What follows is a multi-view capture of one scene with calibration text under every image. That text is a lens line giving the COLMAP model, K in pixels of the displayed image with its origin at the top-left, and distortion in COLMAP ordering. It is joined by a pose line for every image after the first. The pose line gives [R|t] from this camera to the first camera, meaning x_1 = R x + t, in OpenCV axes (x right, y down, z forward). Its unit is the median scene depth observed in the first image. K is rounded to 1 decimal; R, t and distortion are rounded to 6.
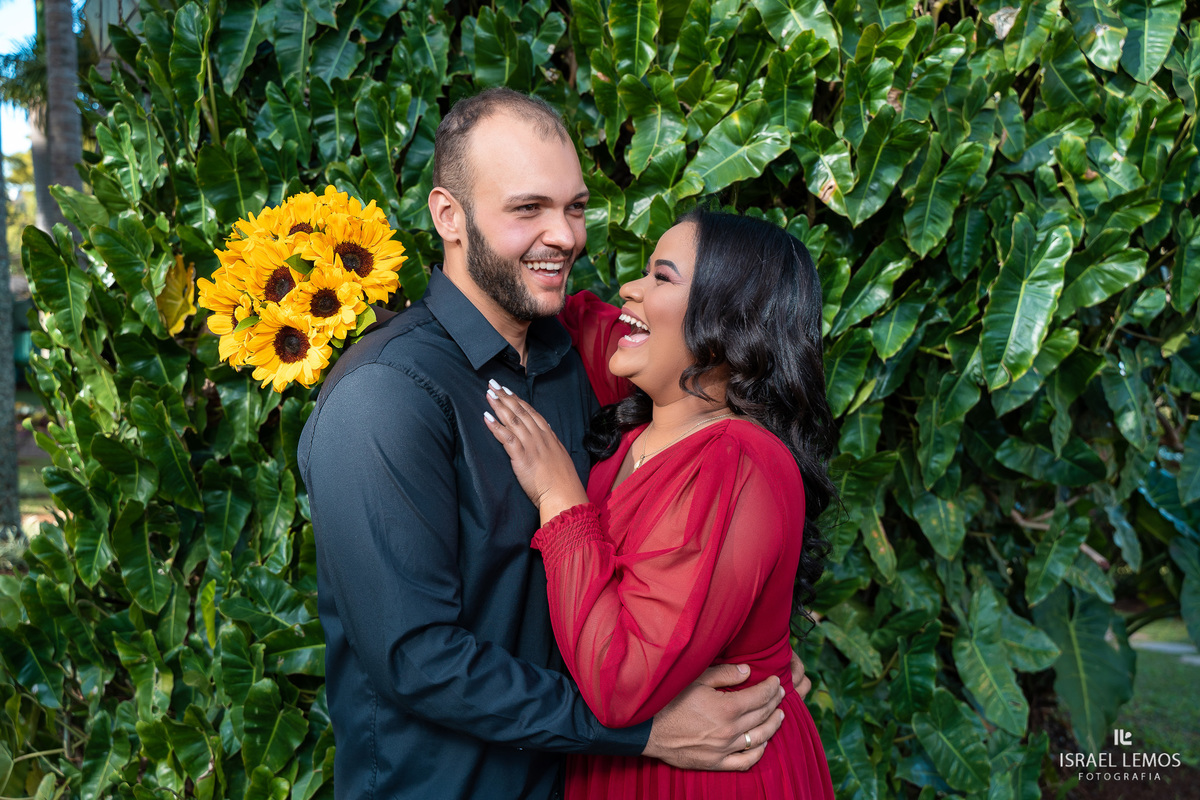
lens RADIAL K [[1068.2, 0, 600.0], [0, 1068.2, 400.0], [0, 0, 1]] dist [-0.099754, 0.089067]
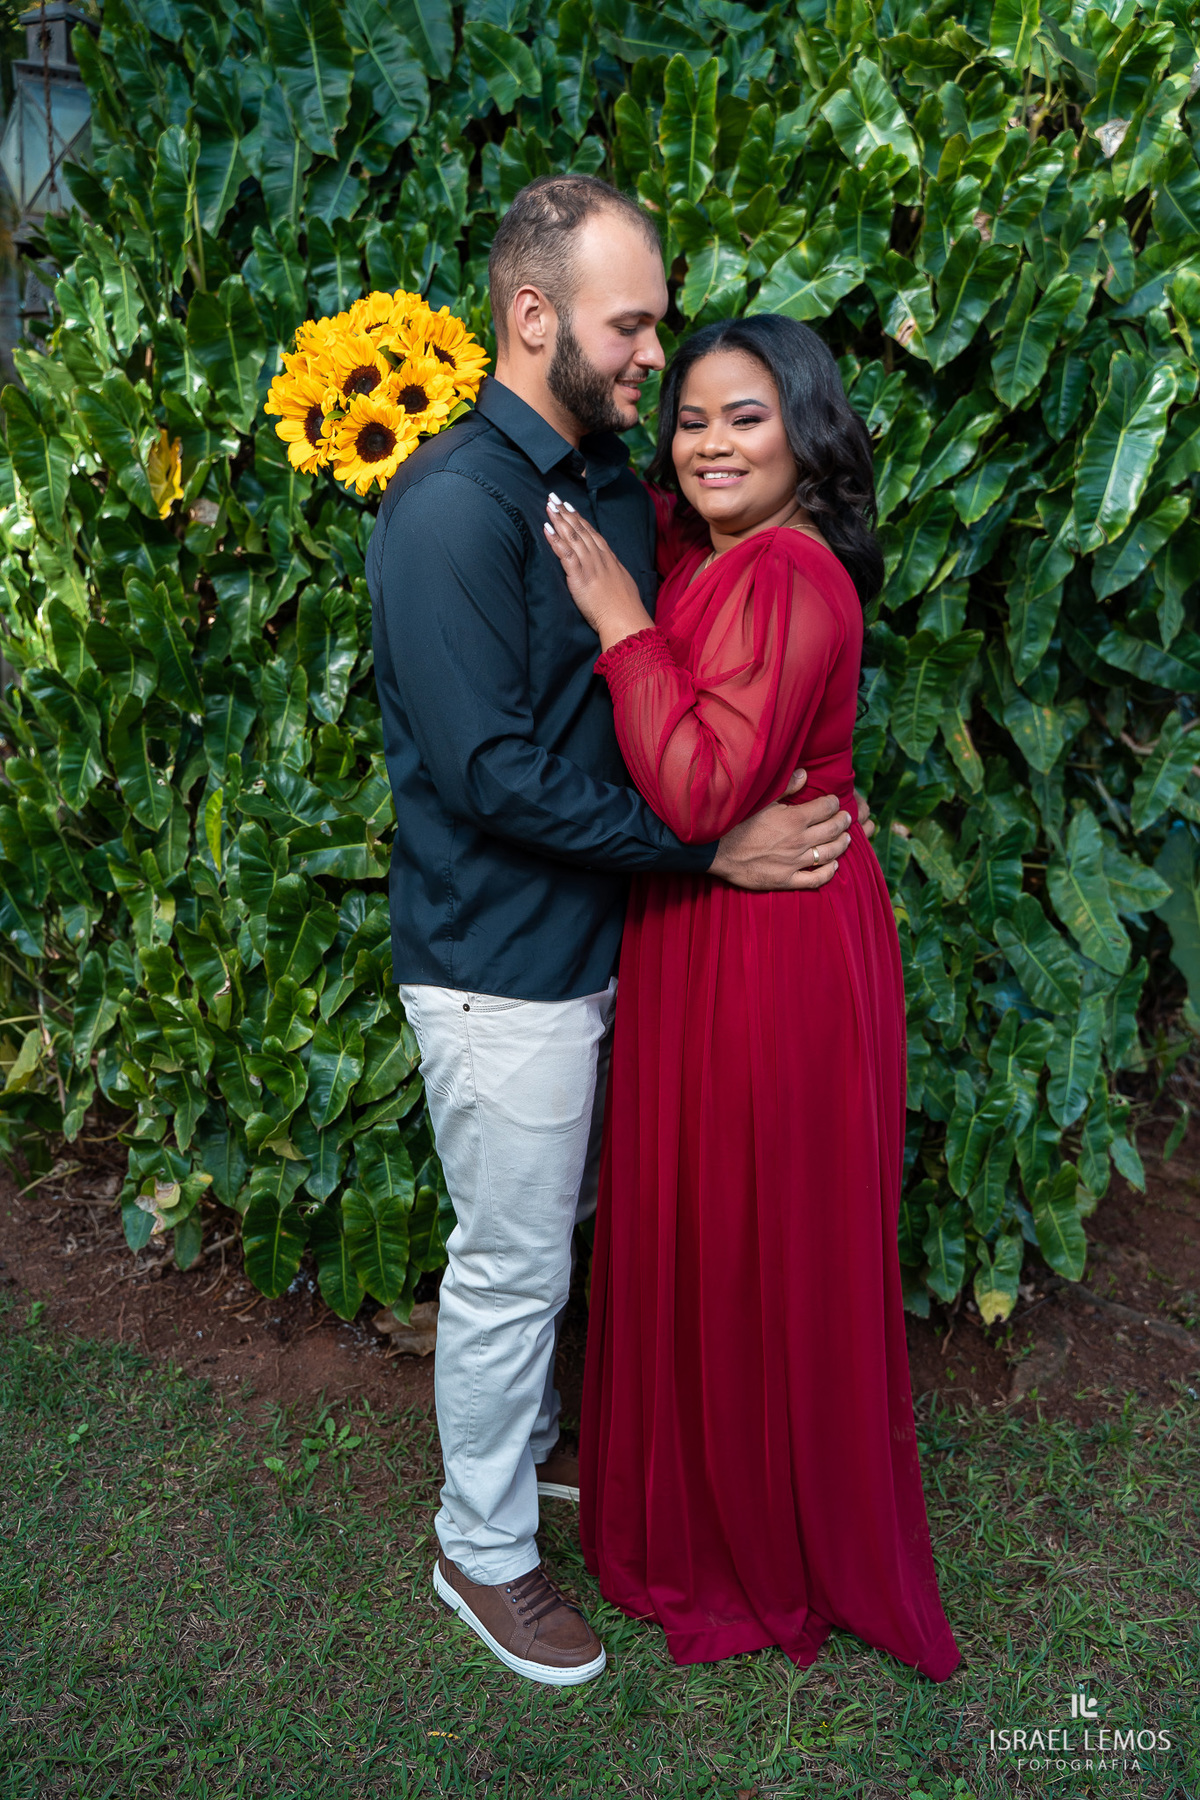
lens RADIAL K [[1432.7, 0, 600.0], [0, 1432.7, 900.0], [0, 0, 1]] dist [-0.119210, 0.072984]
pose [[0.999863, -0.005176, -0.015693, -0.024615], [0.007039, 0.992615, 0.121100, 0.123565], [0.014950, -0.121194, 0.992516, -0.215144]]
